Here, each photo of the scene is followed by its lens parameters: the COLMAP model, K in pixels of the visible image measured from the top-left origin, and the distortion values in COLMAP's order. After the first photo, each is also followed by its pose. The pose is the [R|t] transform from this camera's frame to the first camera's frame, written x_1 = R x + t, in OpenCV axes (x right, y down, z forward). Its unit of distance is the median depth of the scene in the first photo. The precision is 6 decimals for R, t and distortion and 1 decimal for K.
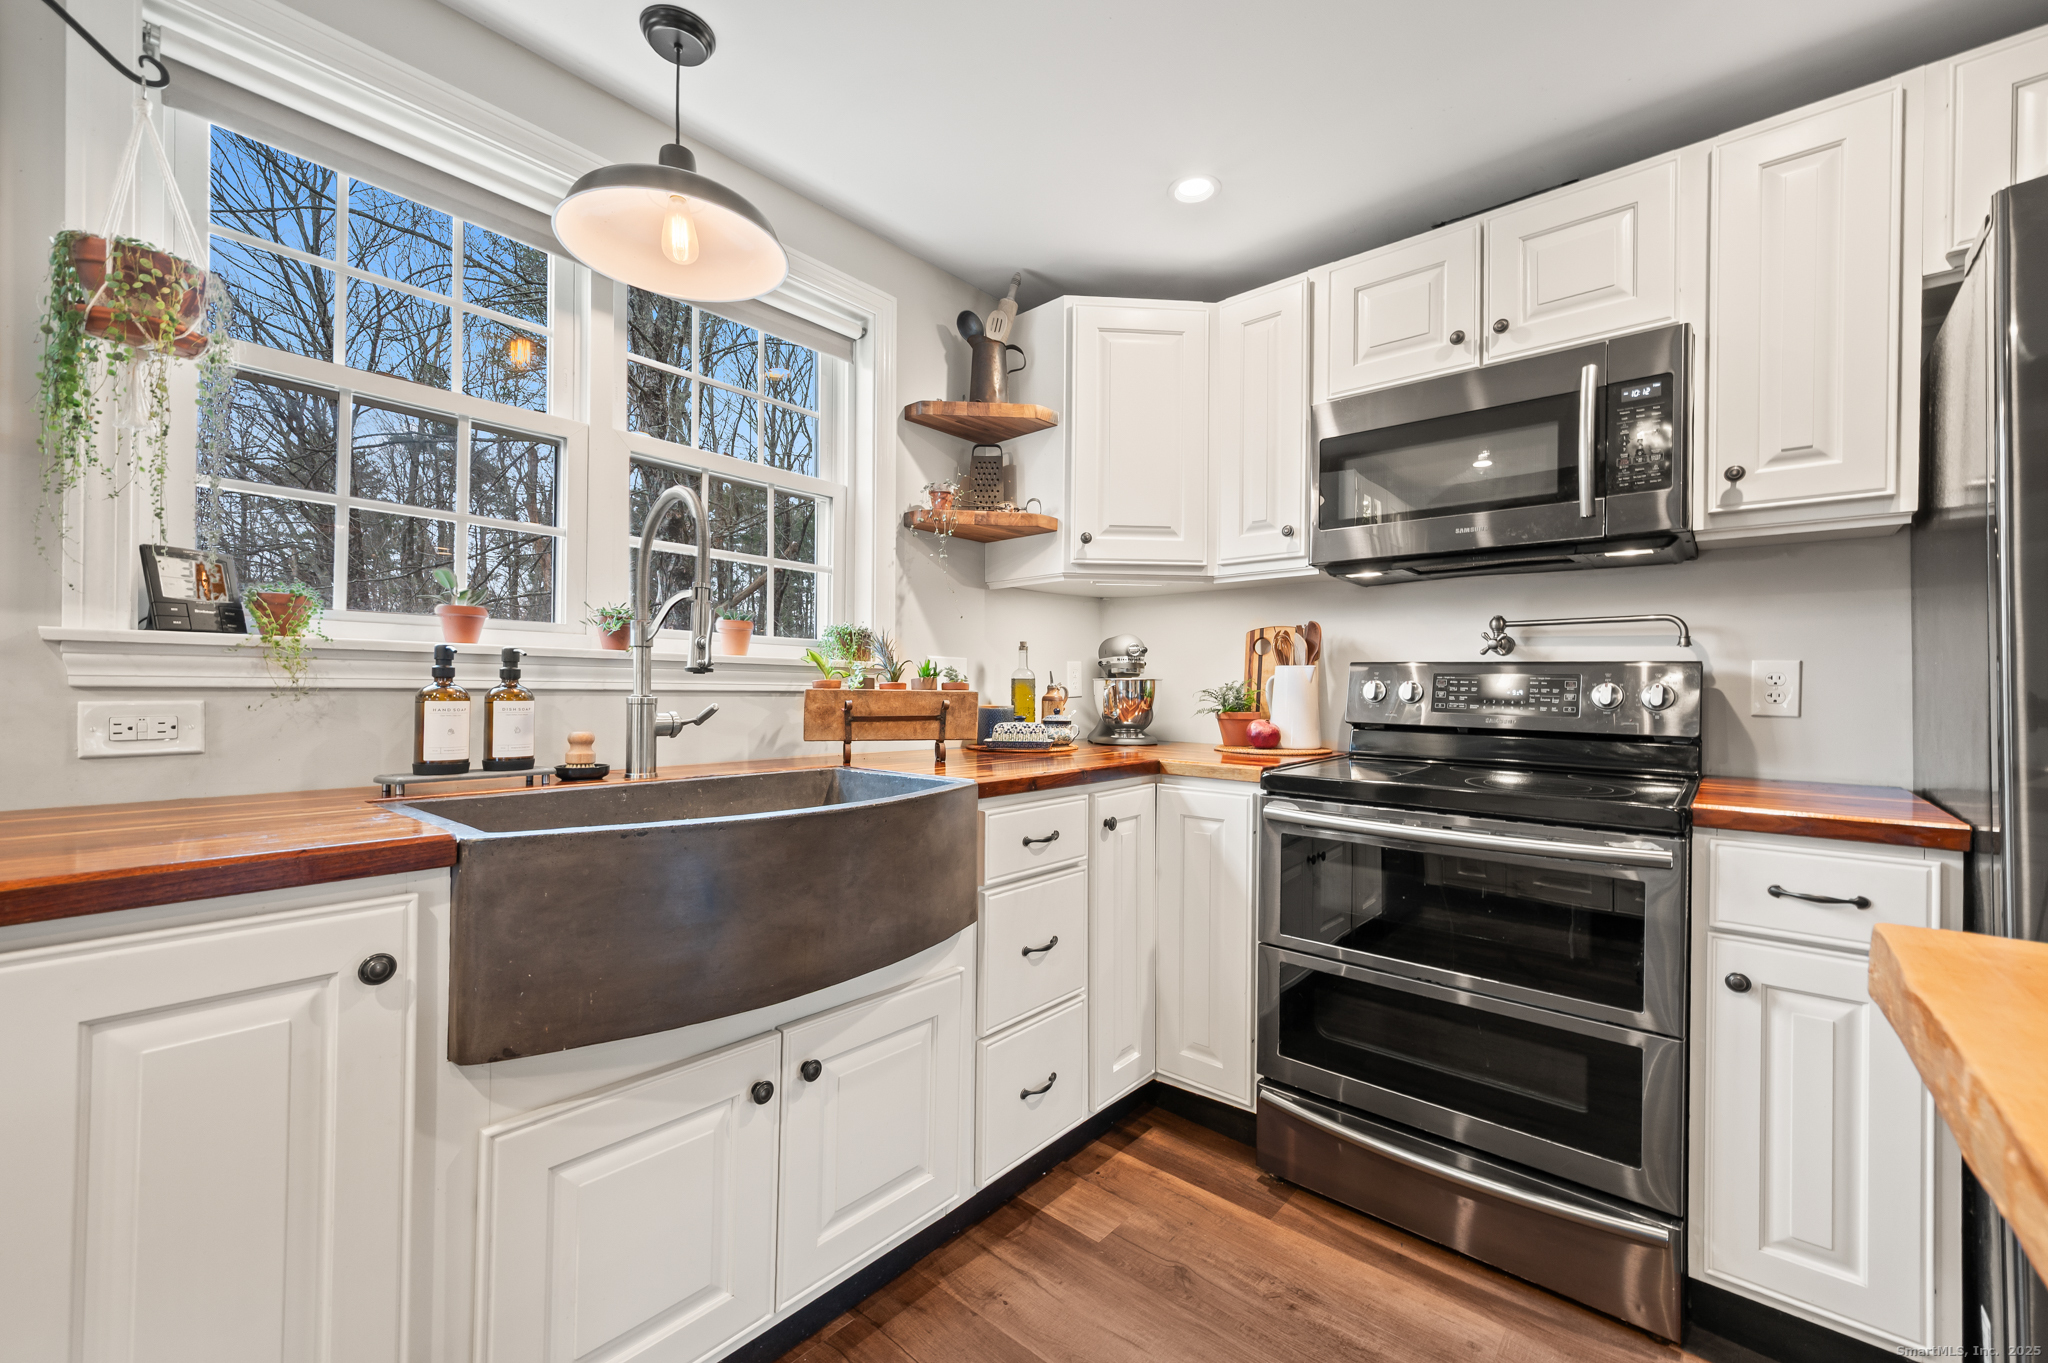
lens RADIAL K [[838.3, 0, 1031.7], [0, 838.3, 680.2], [0, 0, 1]] dist [-0.001524, -0.000156]
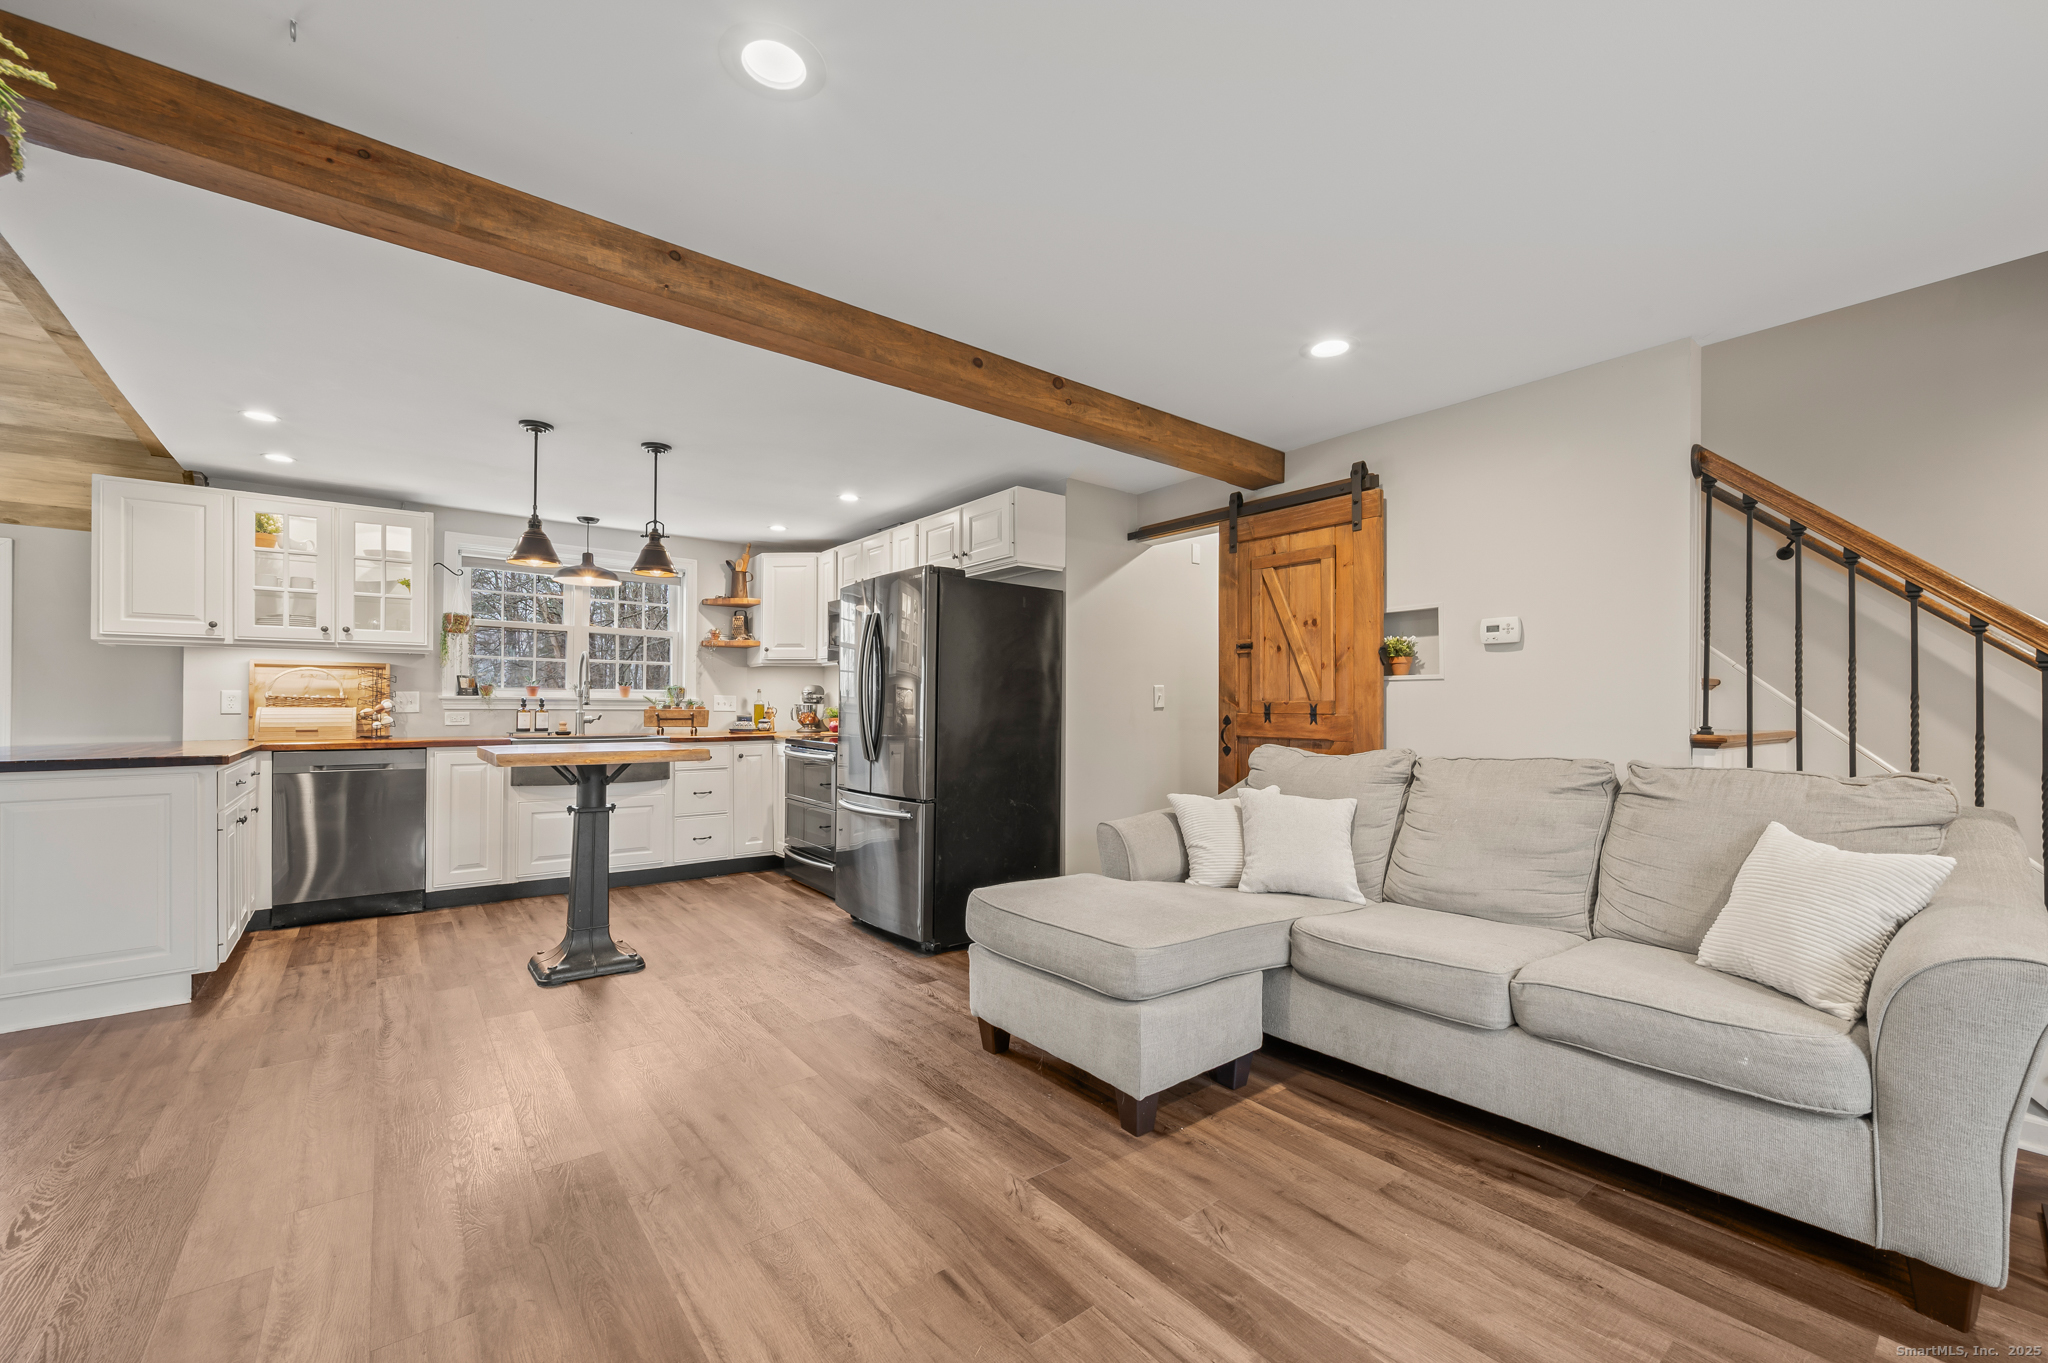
lens RADIAL K [[838.3, 0, 1029.9], [0, 838.3, 687.8], [0, 0, 1]] dist [-0.001524, -0.000156]
pose [[0.982272, -0.008672, -0.187259, 1.644912], [0.005722, 0.999851, -0.016291, -0.009305], [0.187373, 0.014931, 0.982175, -1.672916]]
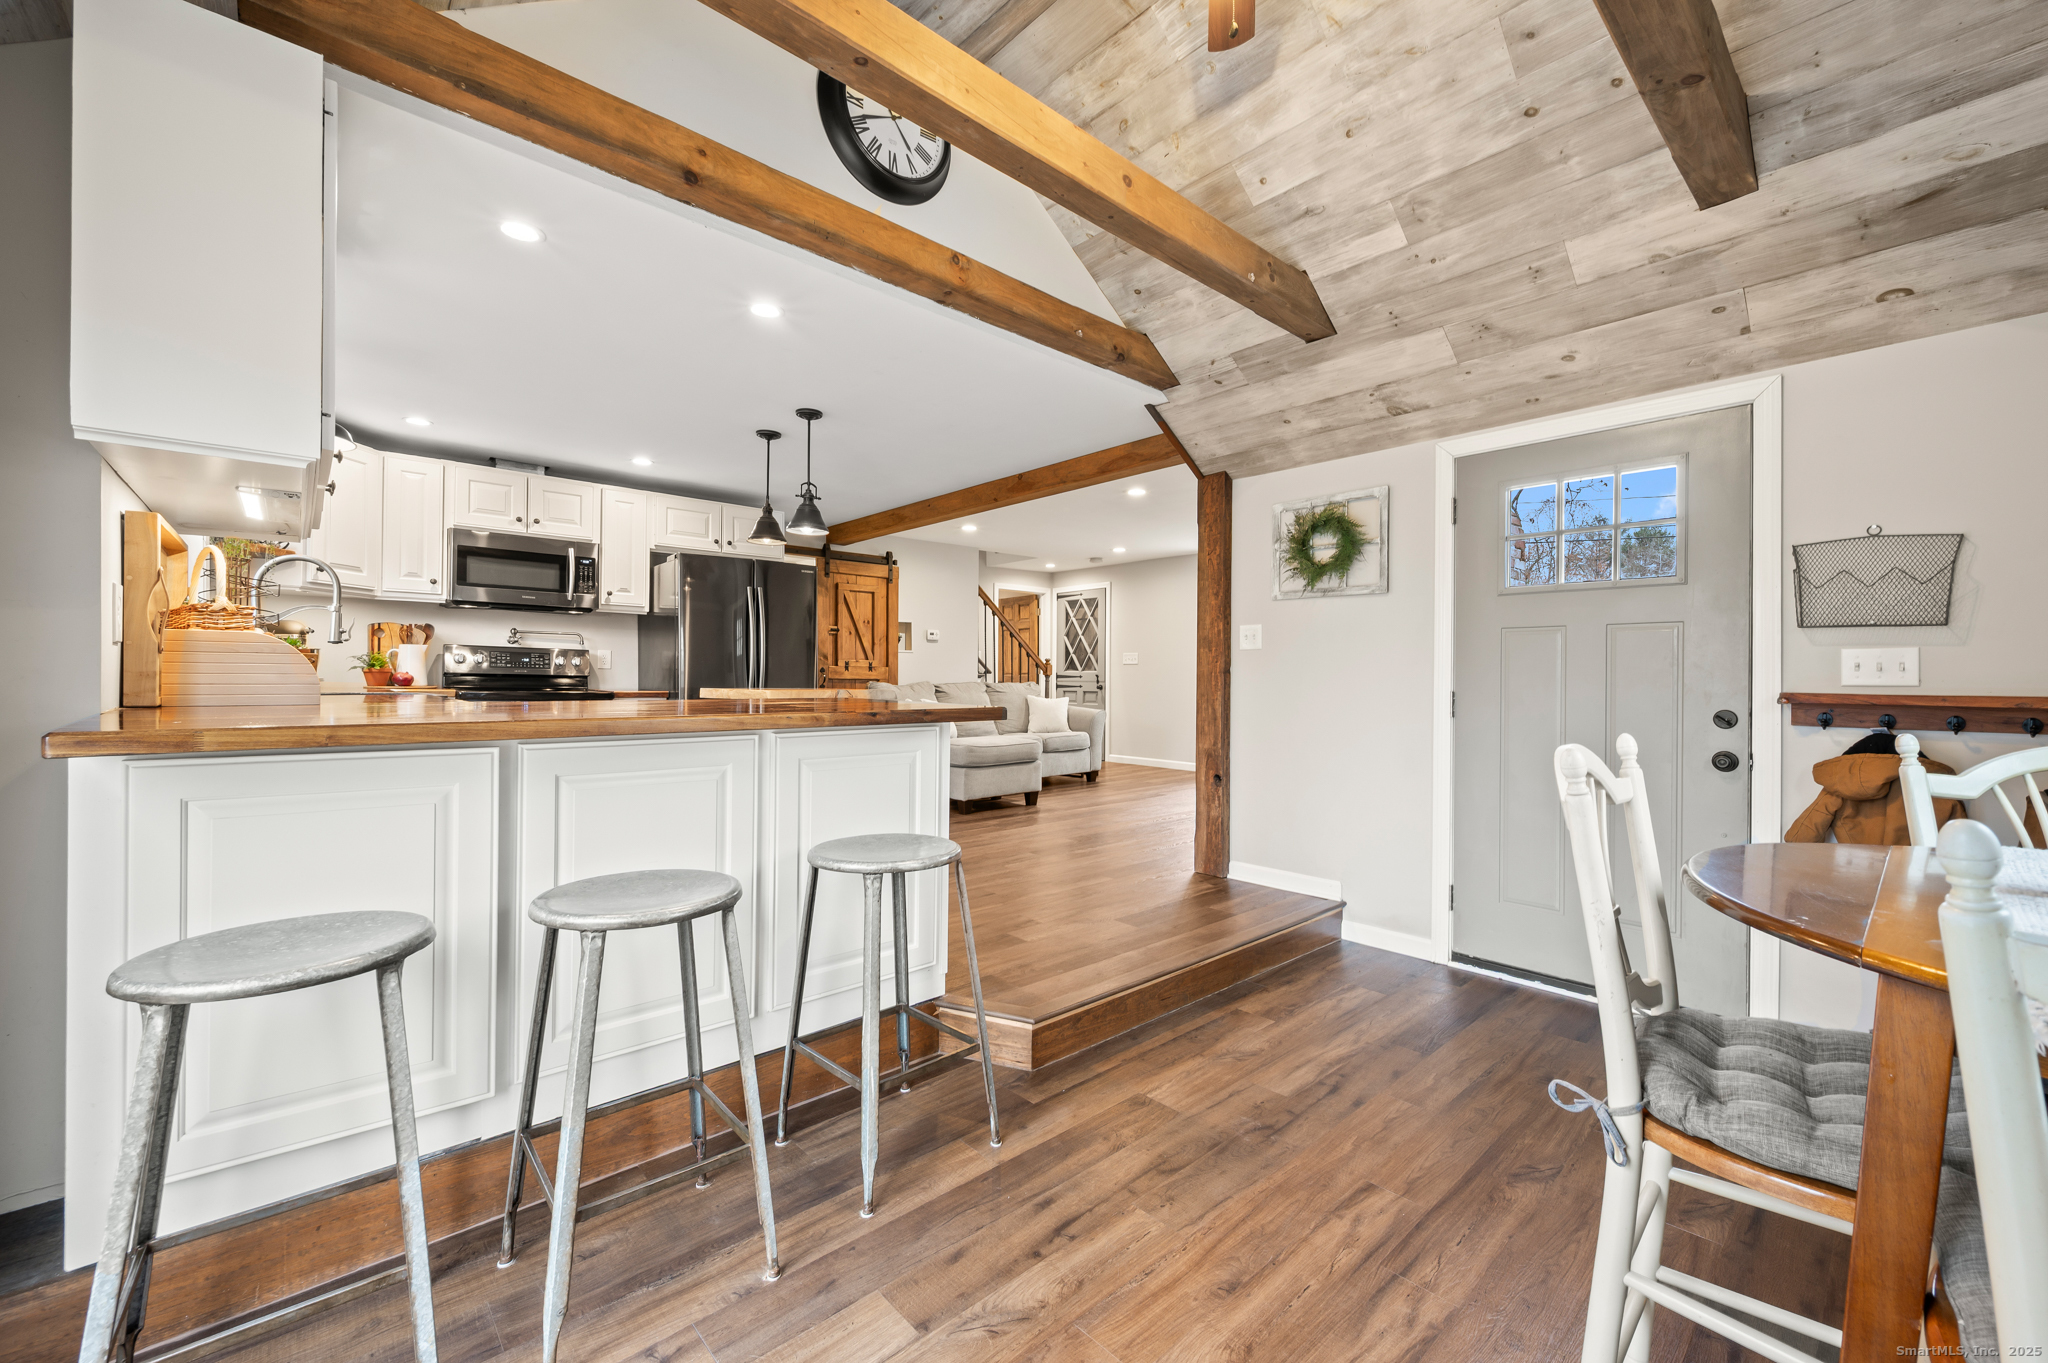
lens RADIAL K [[838.3, 0, 1032.3], [0, 838.3, 682.9], [0, 0, 1]] dist [-0.001524, -0.000156]
pose [[0.121980, -0.003133, 0.992528, -1.838637], [-0.012242, 0.999914, 0.004660, 0.057666], [-0.992457, -0.012719, 0.121931, -0.870539]]
